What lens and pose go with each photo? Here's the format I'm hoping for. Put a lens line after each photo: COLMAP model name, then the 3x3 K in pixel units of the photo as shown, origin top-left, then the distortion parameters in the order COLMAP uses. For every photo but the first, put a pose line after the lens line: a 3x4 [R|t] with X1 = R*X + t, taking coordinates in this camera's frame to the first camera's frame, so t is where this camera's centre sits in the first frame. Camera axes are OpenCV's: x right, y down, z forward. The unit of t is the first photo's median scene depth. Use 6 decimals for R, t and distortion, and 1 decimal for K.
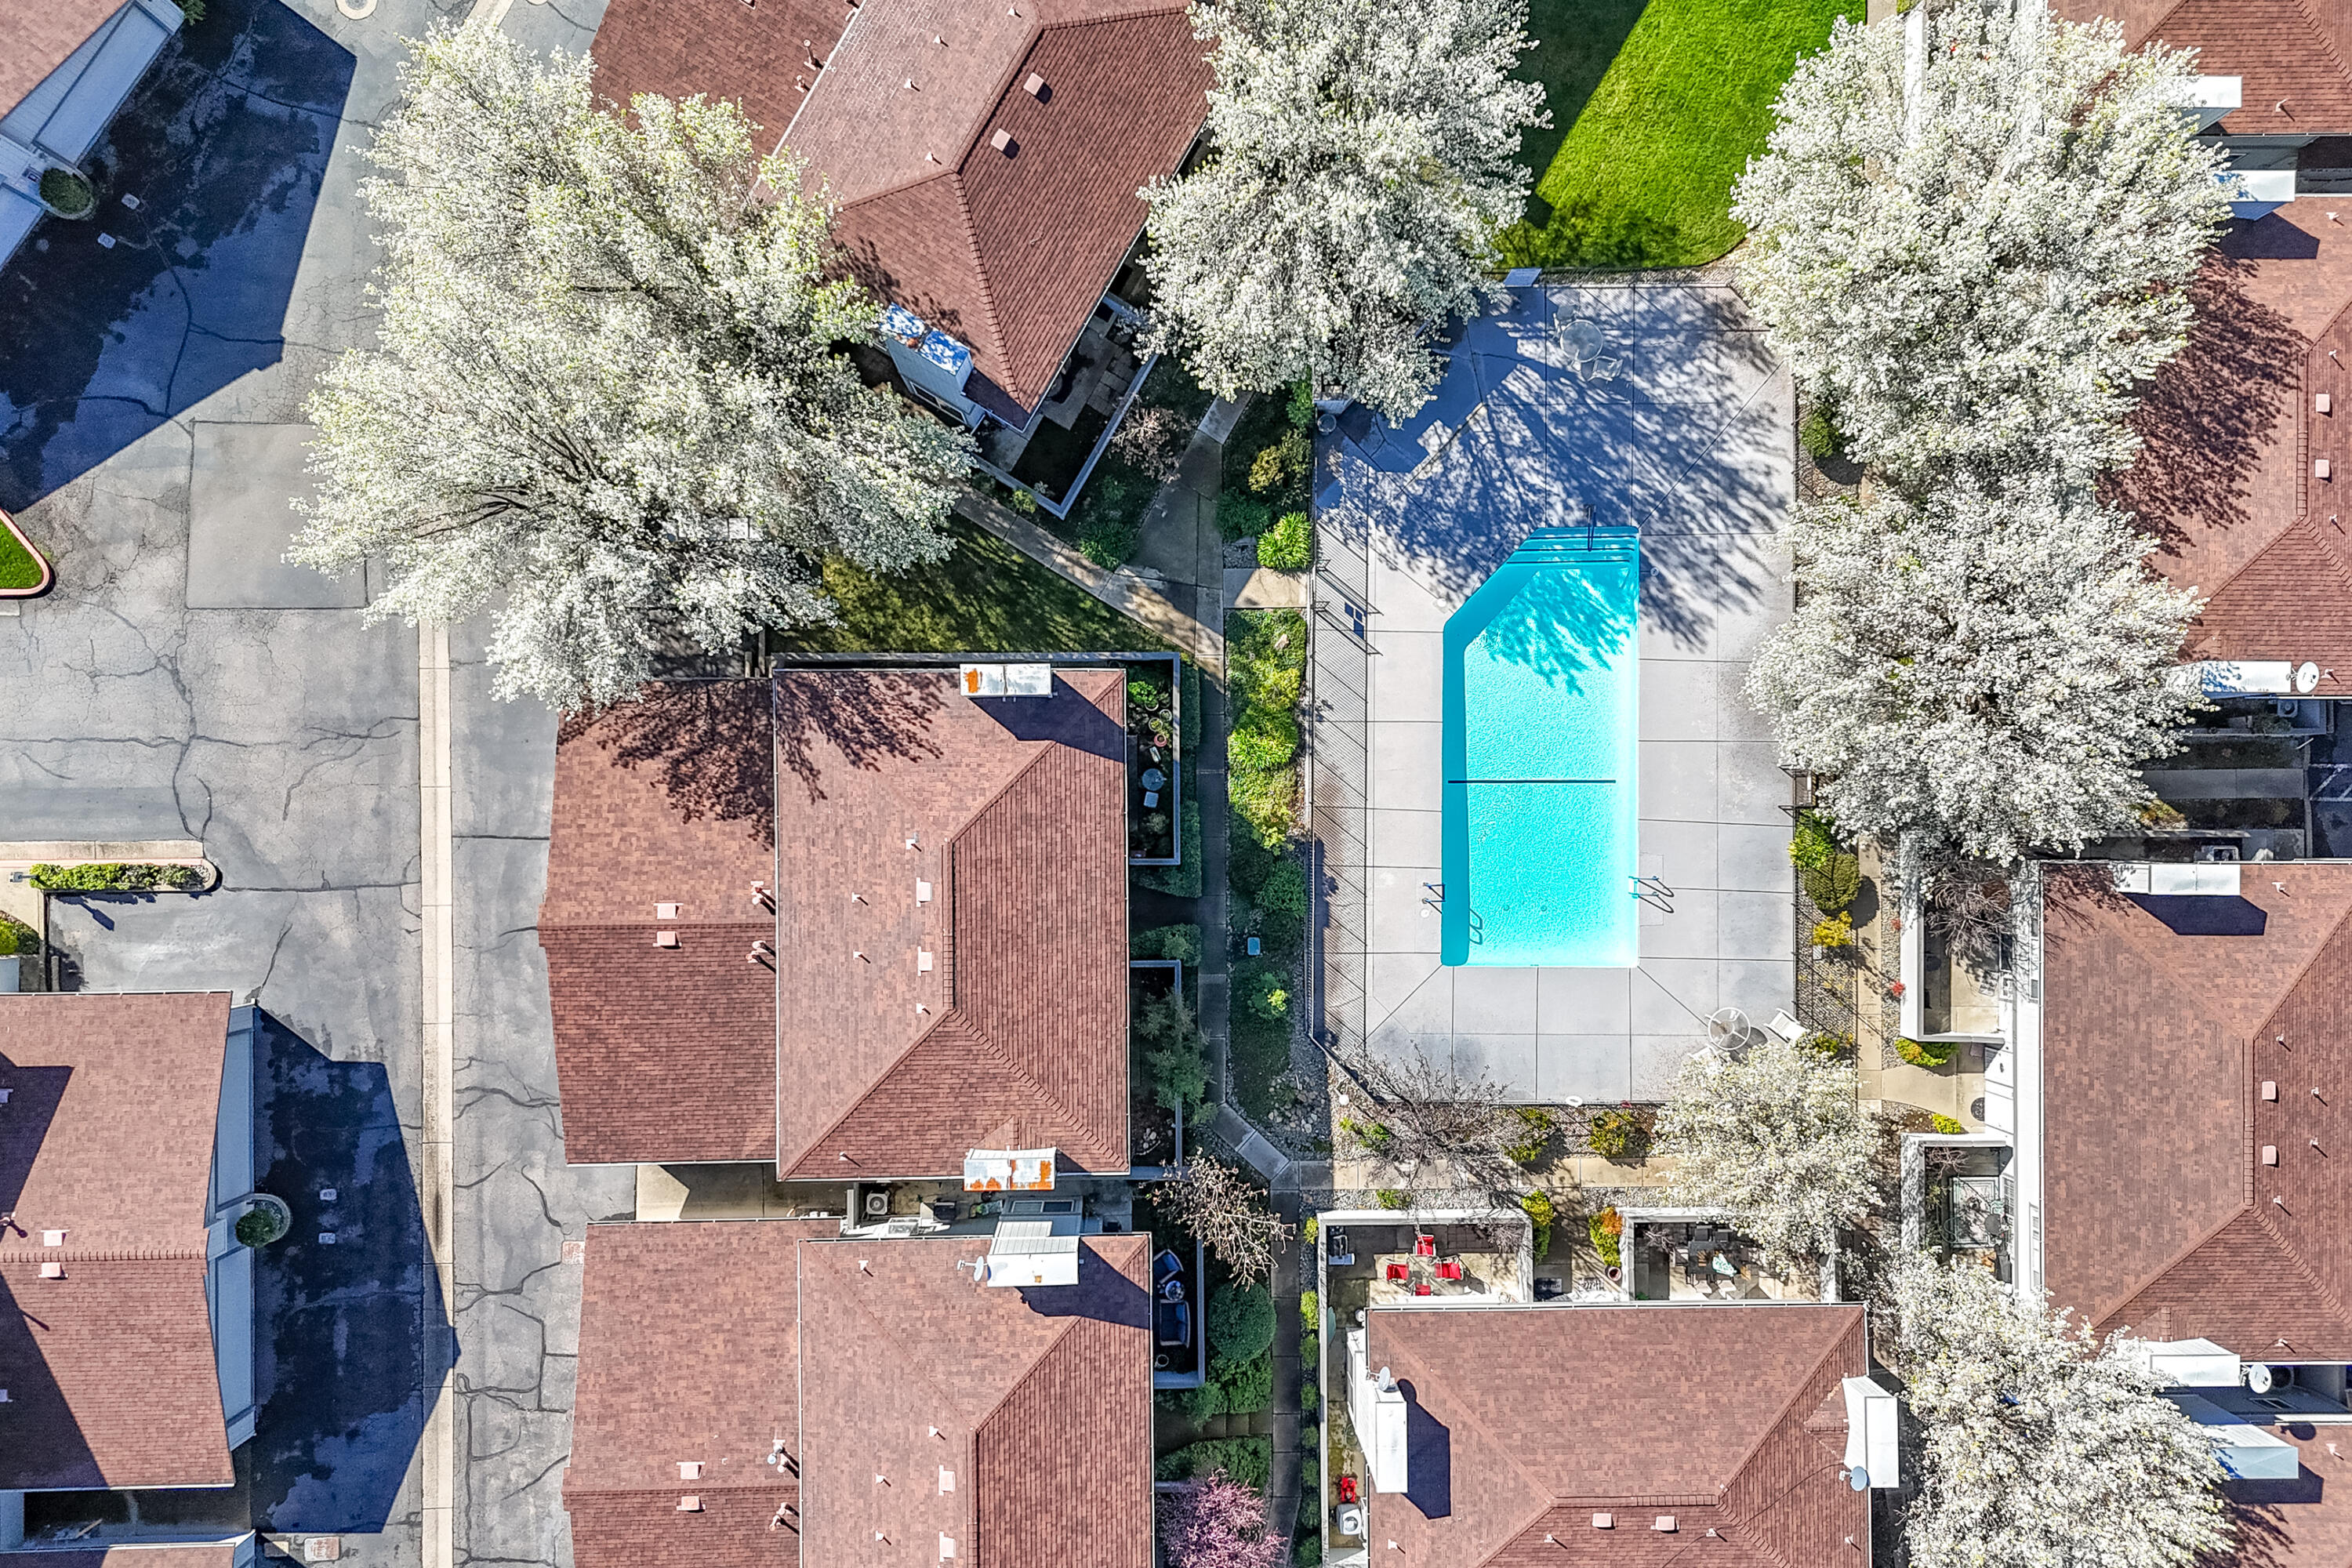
lens RADIAL K [[1741.2, 0, 1175.4], [0, 1741.2, 826.1], [0, 0, 1]] dist [0.037702, -0.003115]
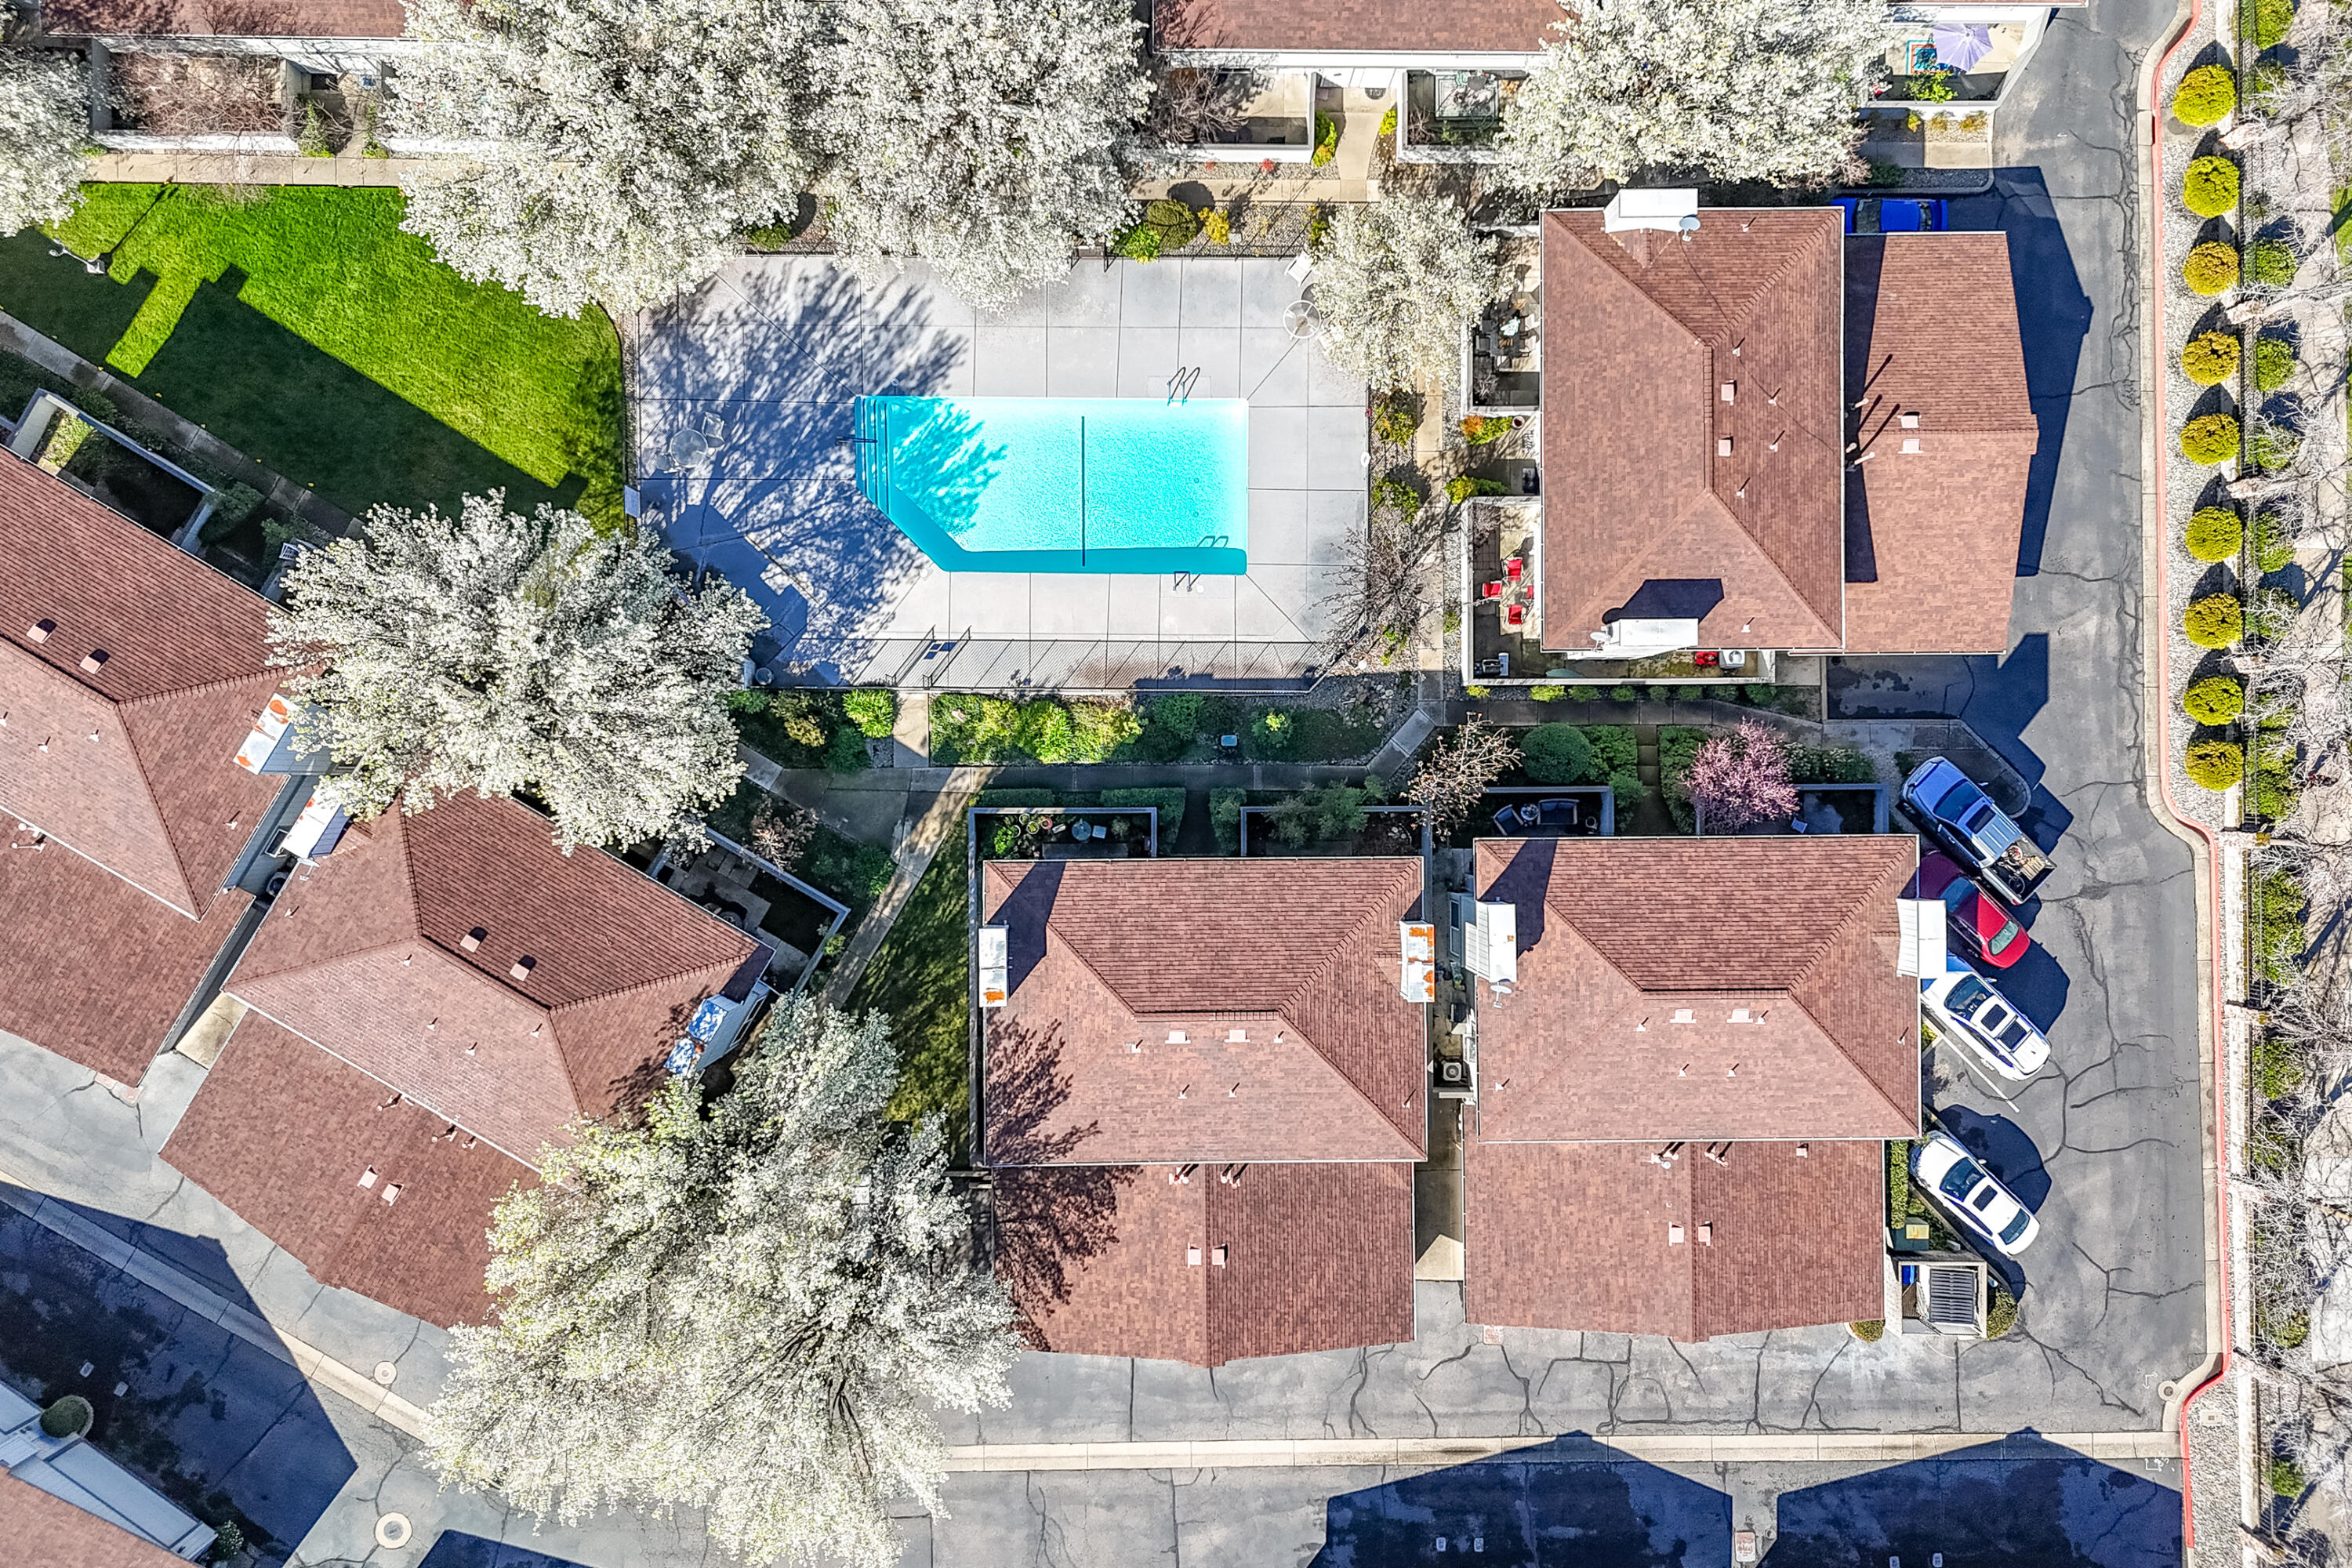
lens RADIAL K [[1740.8, 0, 1176.0], [0, 1740.8, 784.0], [0, 0, 1]] dist [0.052463, -0.042599]
pose [[0.000954, -0.999528, -0.030716, 0.053534], [0.999812, 0.000358, 0.019412, 0.013219], [-0.019392, -0.030729, 0.999340, -0.135612]]
